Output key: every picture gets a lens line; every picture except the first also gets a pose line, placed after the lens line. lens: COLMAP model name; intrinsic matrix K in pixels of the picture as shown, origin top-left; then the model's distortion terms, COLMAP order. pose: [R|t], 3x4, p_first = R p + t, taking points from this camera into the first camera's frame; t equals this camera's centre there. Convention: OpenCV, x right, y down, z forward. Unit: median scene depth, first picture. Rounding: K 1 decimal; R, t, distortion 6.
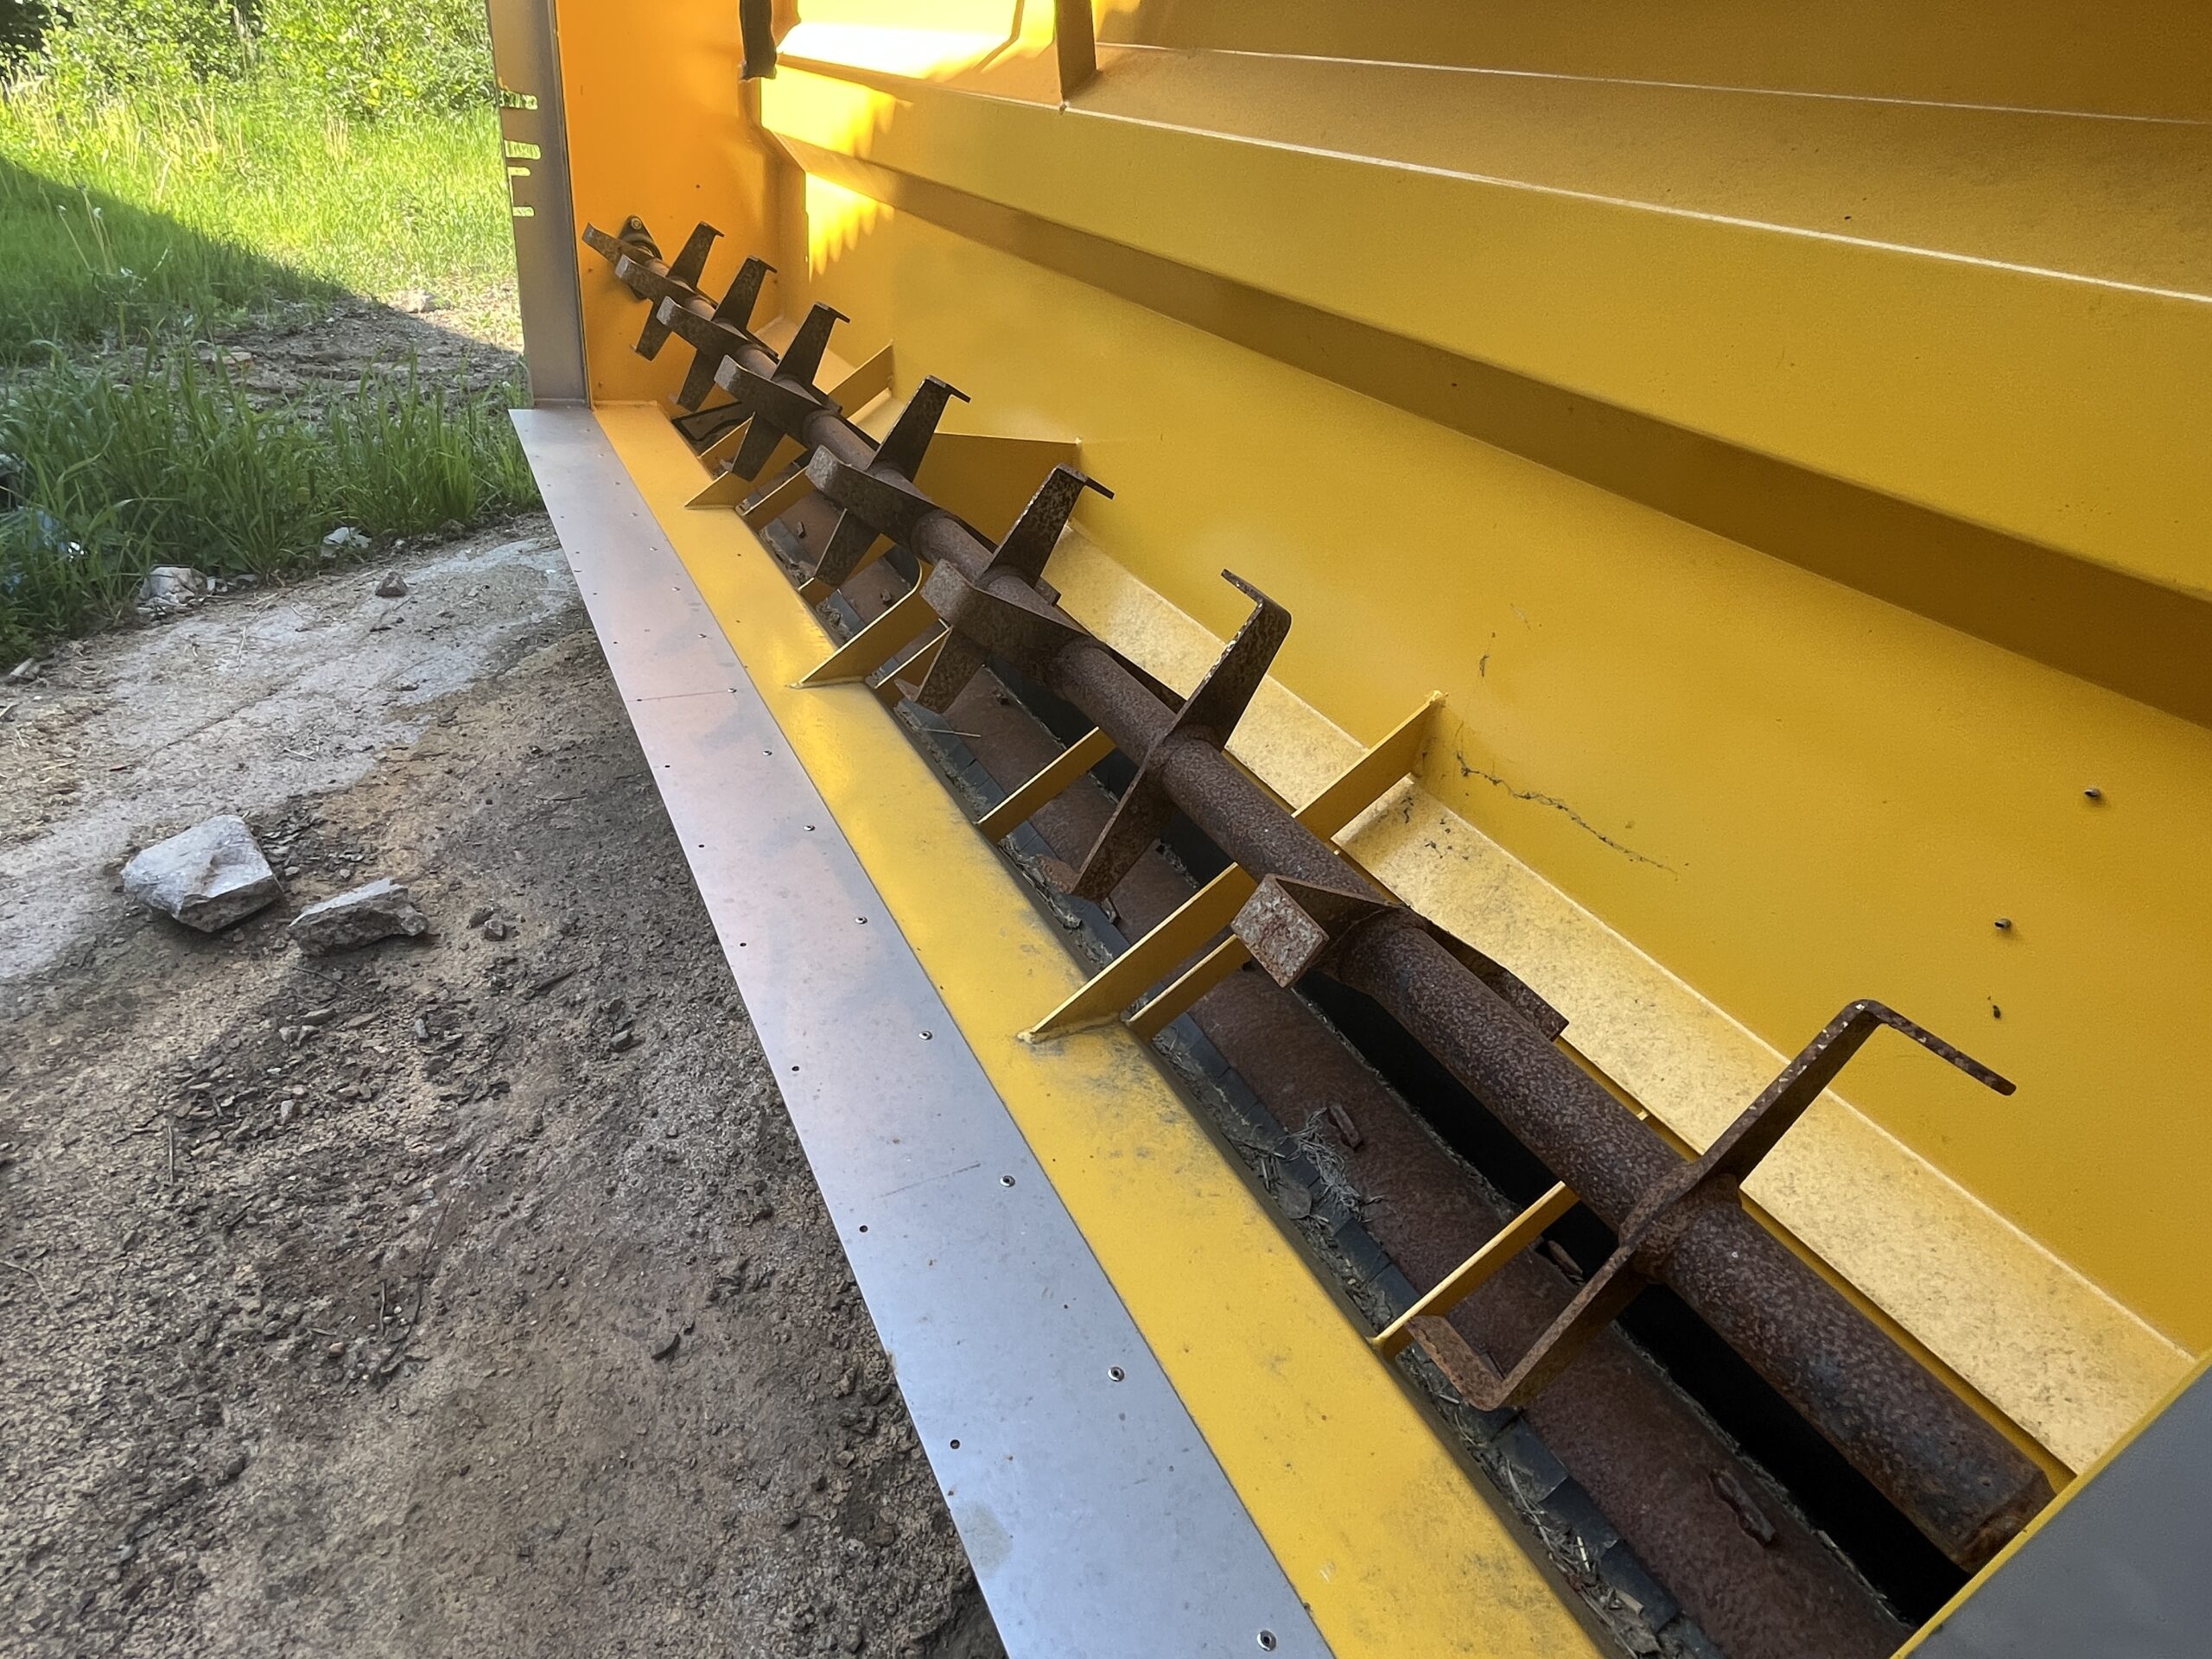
lens RADIAL K [[1166.3, 0, 1081.2], [0, 1166.3, 828.7], [0, 0, 1]] dist [-0.000358, -0.000276]
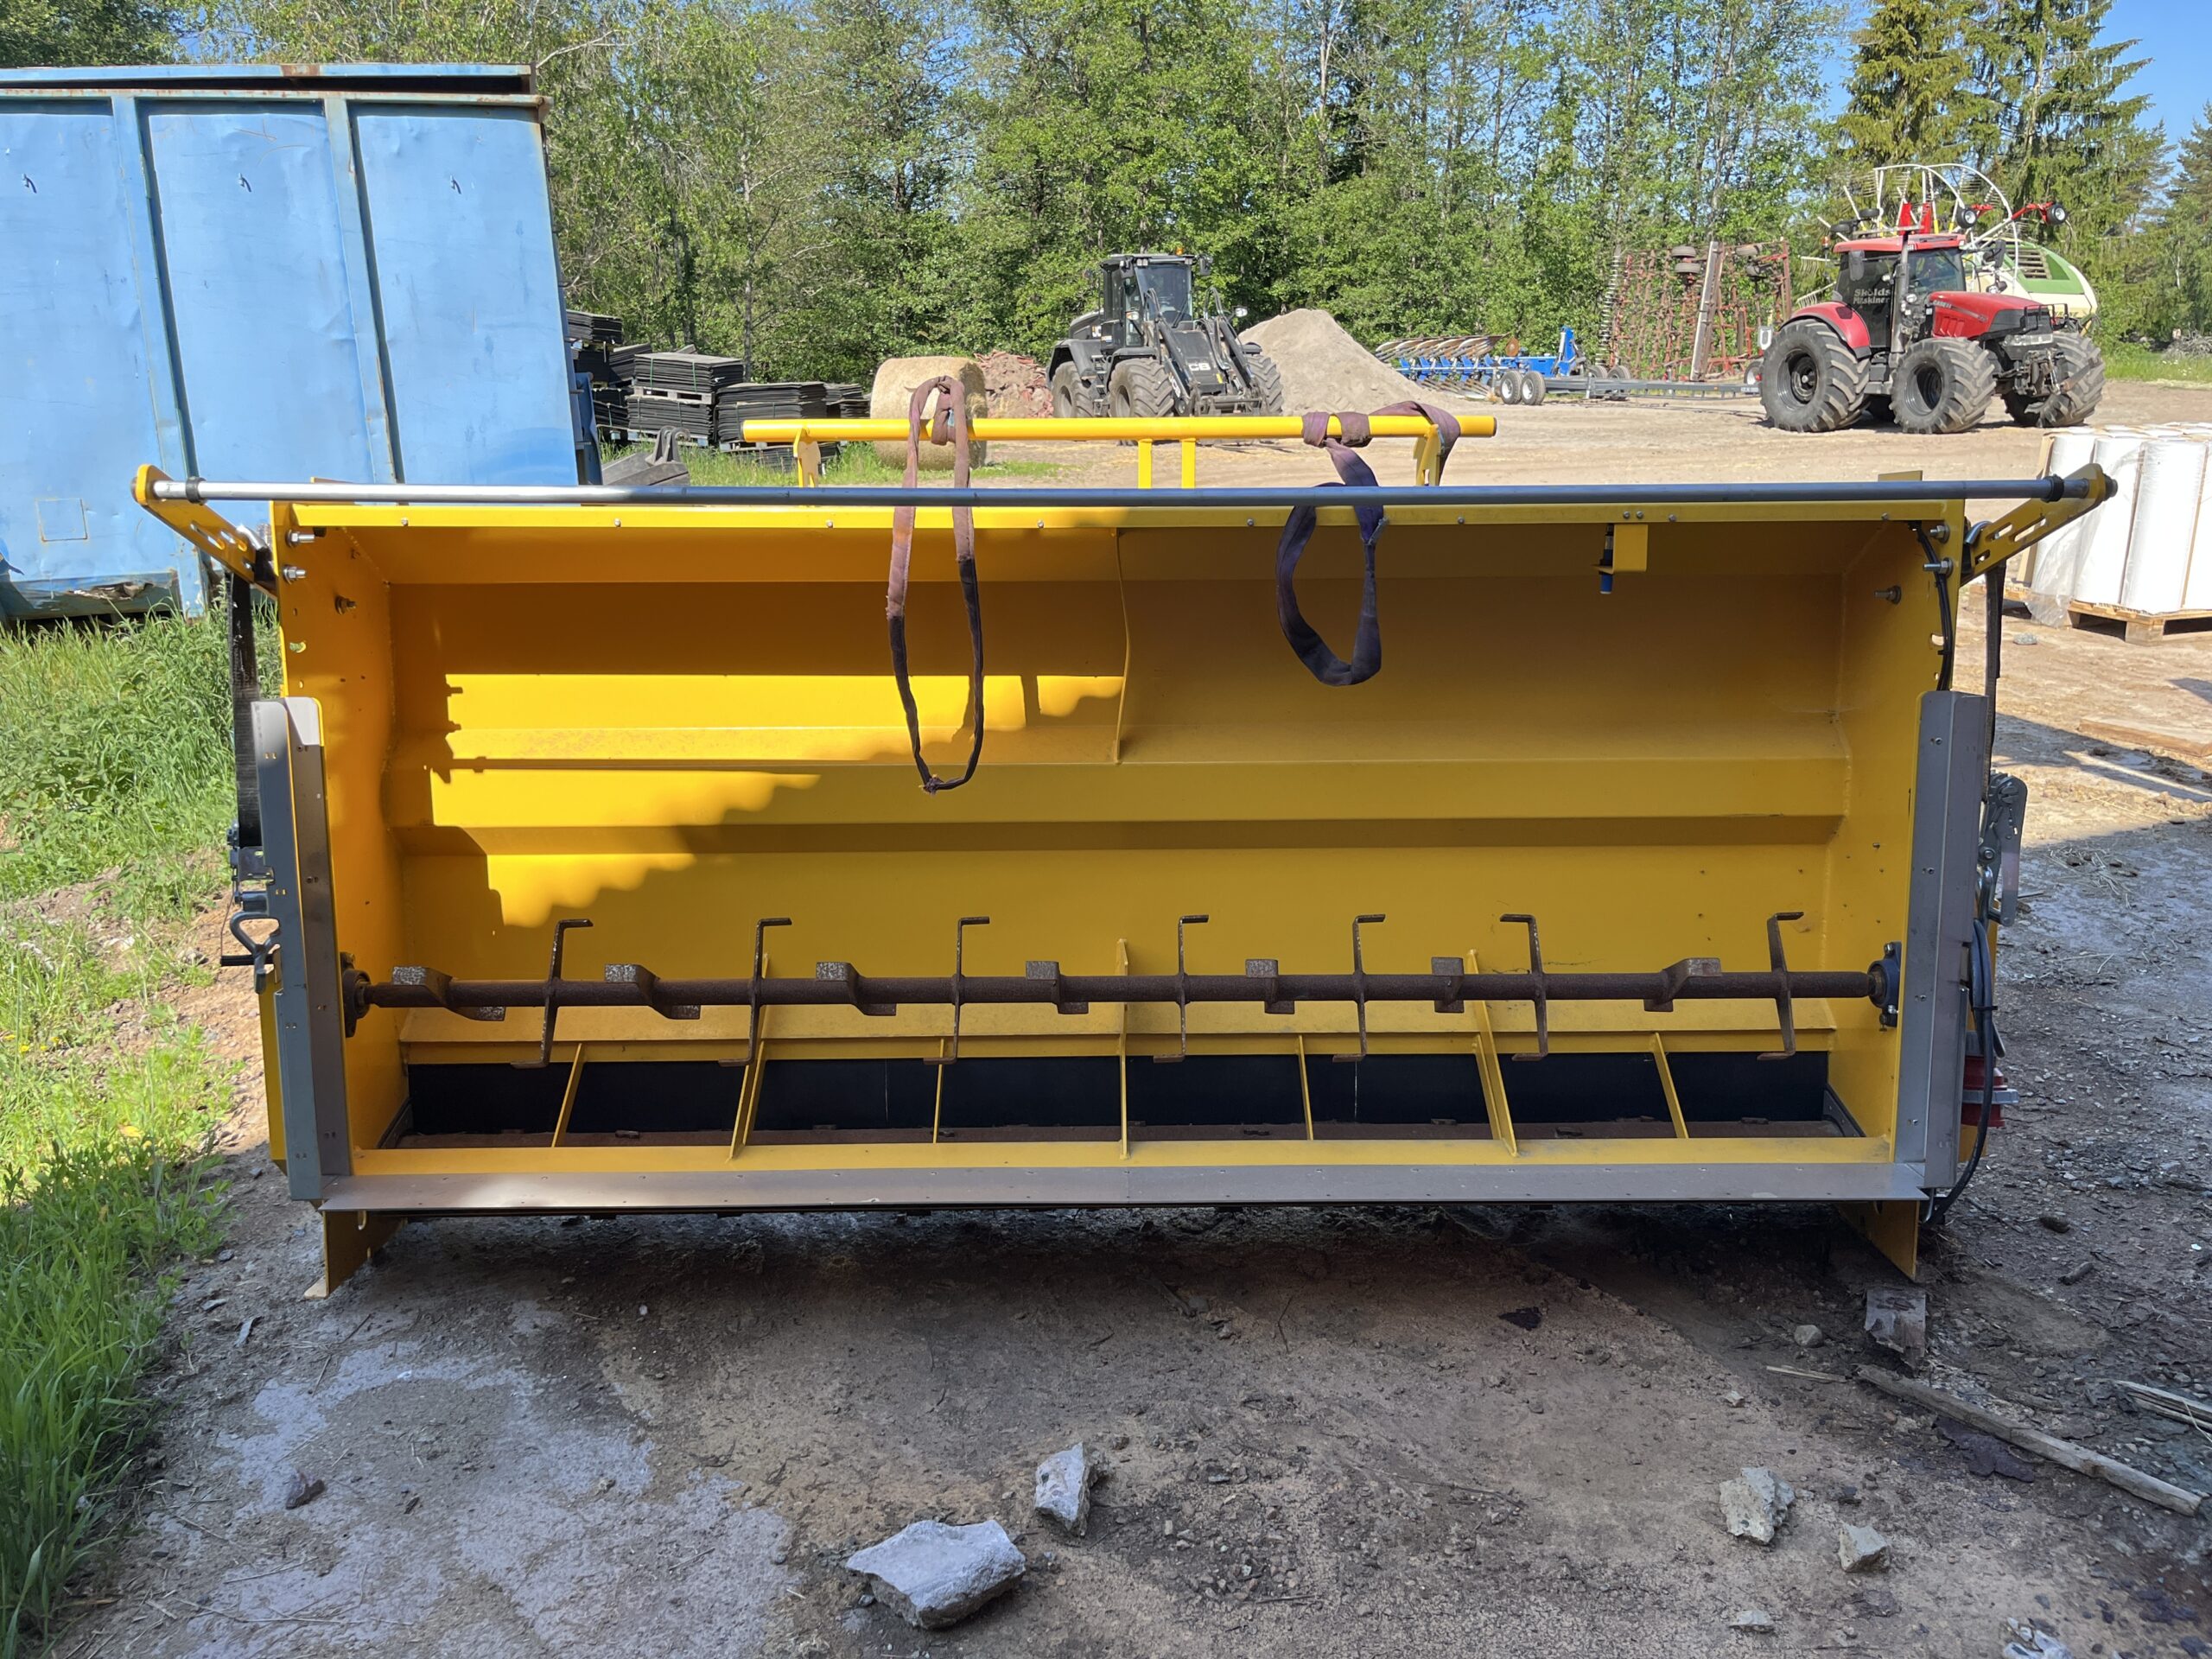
lens RADIAL K [[1699.5, 0, 1106.0], [0, 1699.5, 829.5], [0, 0, 1]] dist [0.065639, -0.082515]
pose [[0.442270, -0.261664, 0.857863, -1.893534], [0.527400, 0.849521, -0.012781, -0.442473], [-0.725429, 0.458089, 0.513719, -0.196350]]
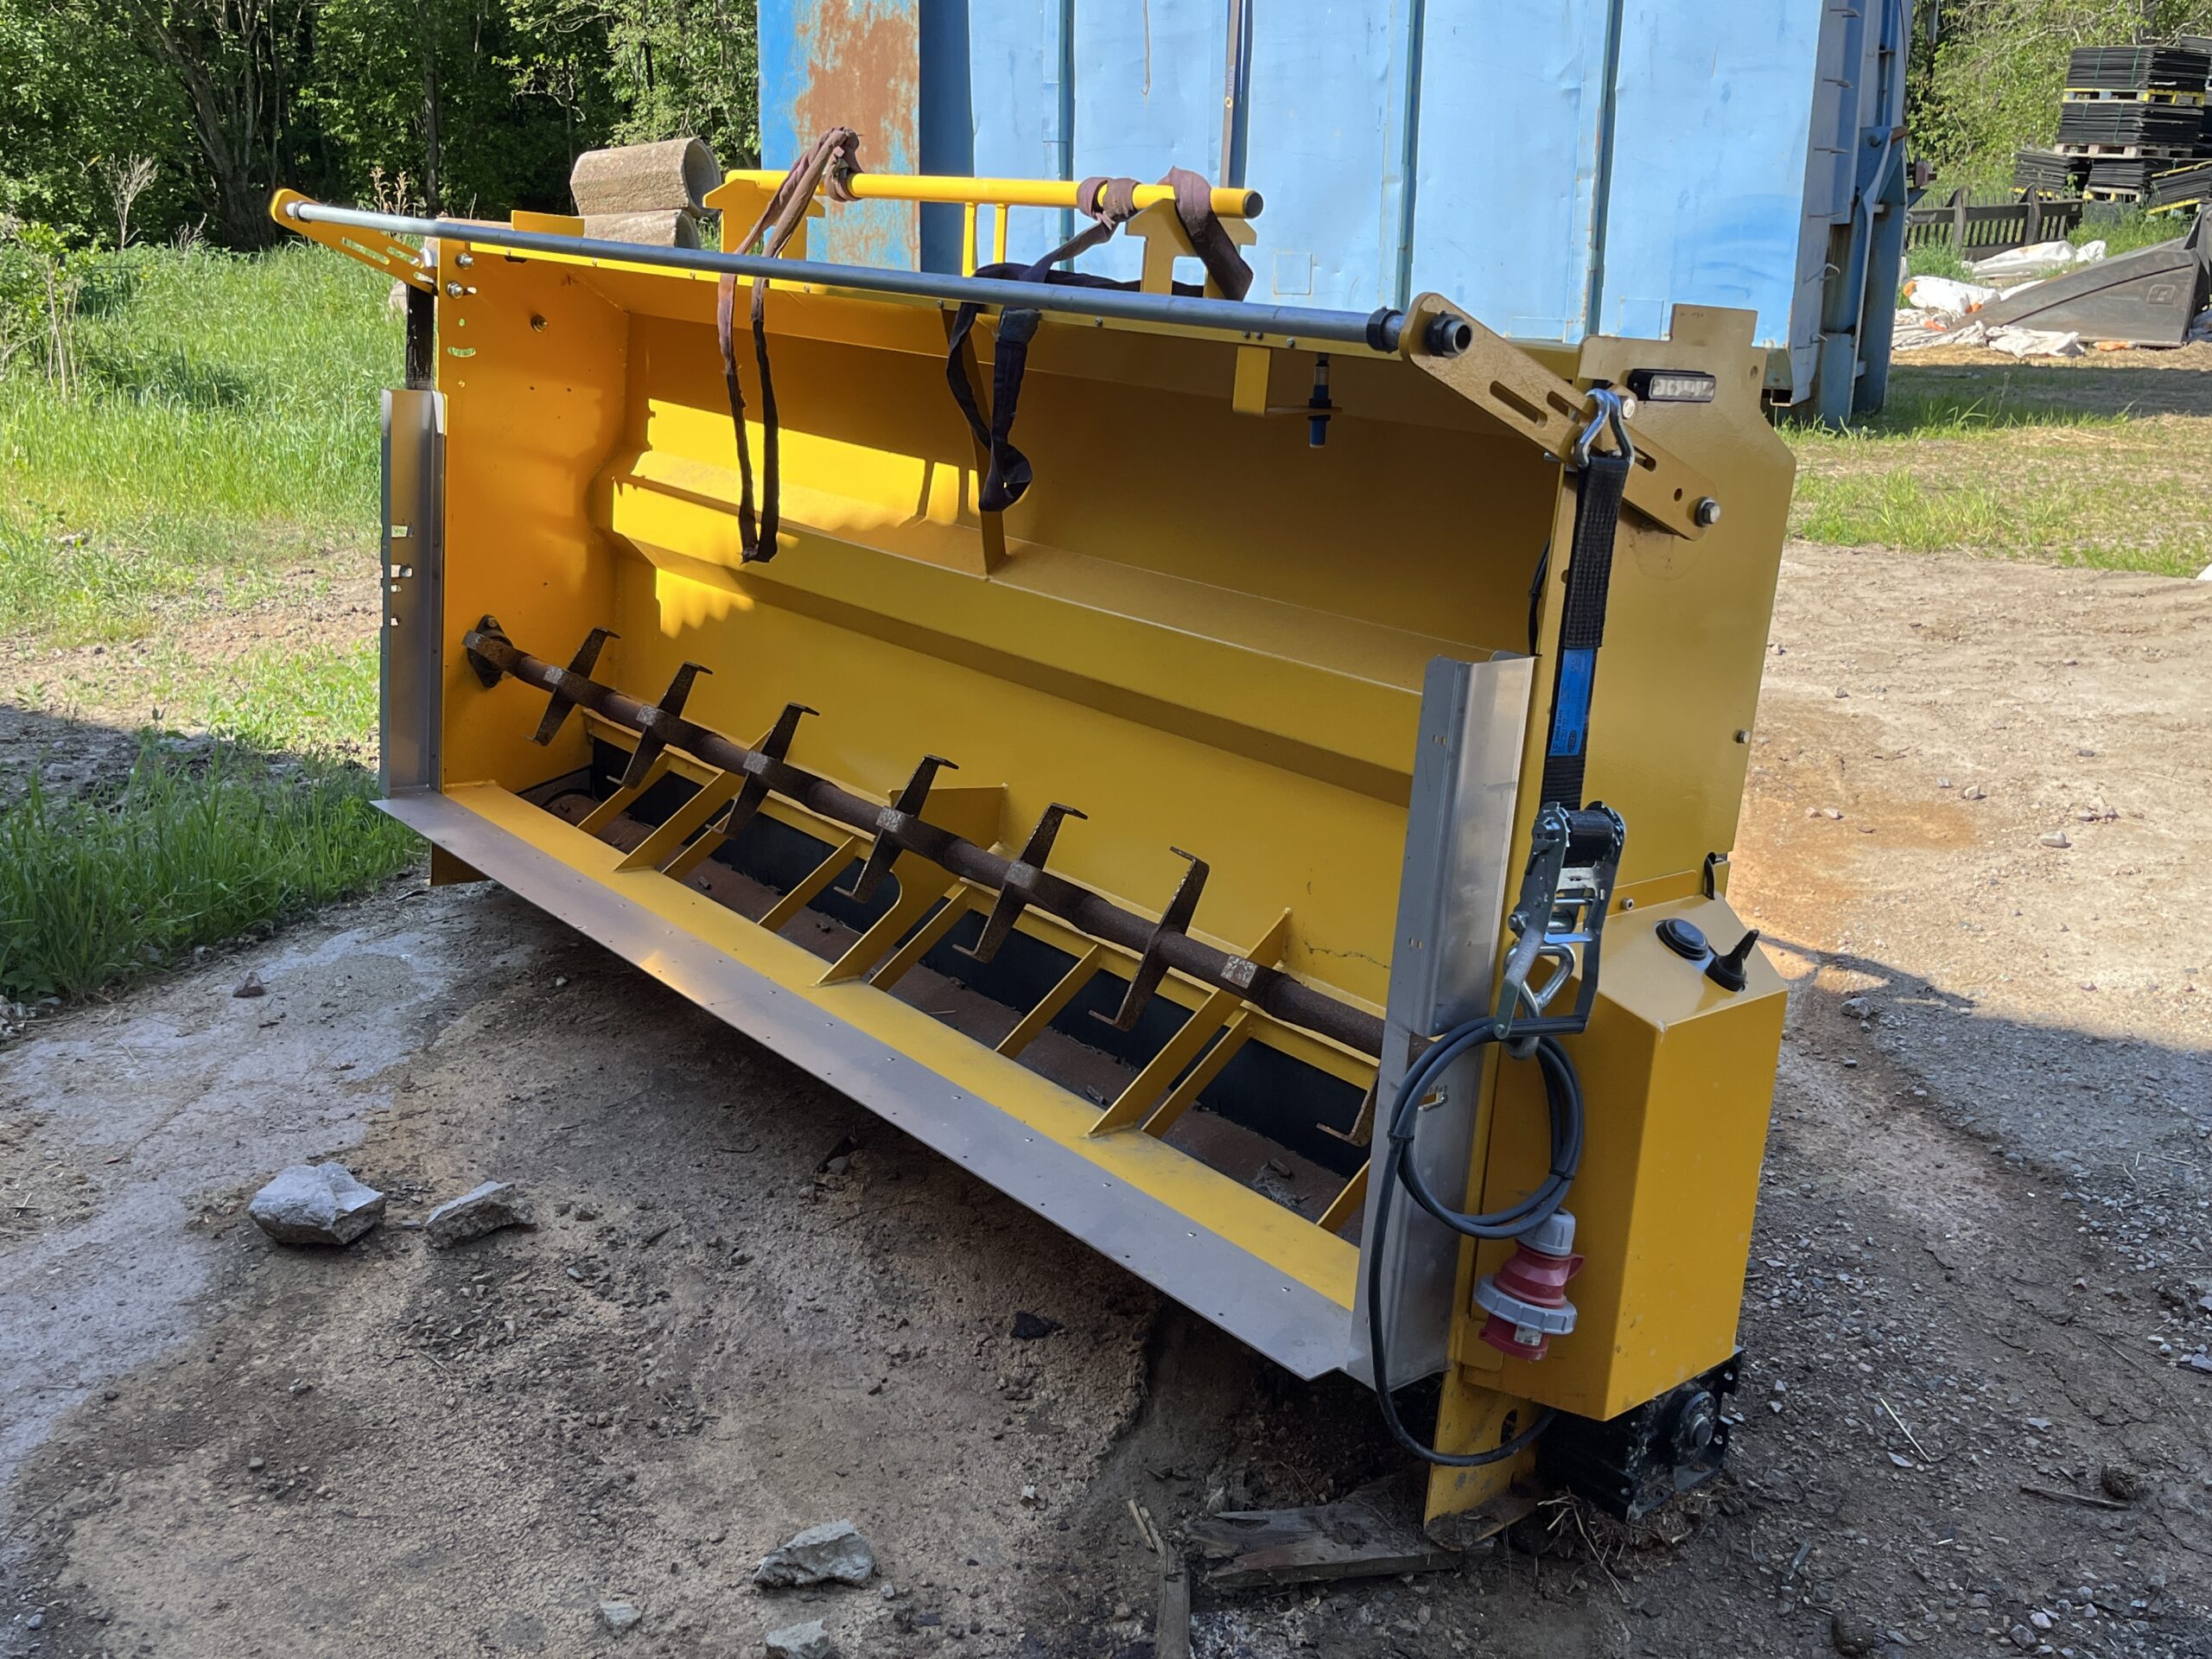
lens RADIAL K [[2057.3, 0, 1106.0], [0, 2057.3, 829.5], [0, 0, 1]] dist [0.041832, -0.019194]
pose [[0.972693, -0.096352, 0.211152, -0.396623], [0.150376, 0.954608, -0.257119, 0.345131], [-0.176793, 0.281850, 0.943030, -1.248827]]
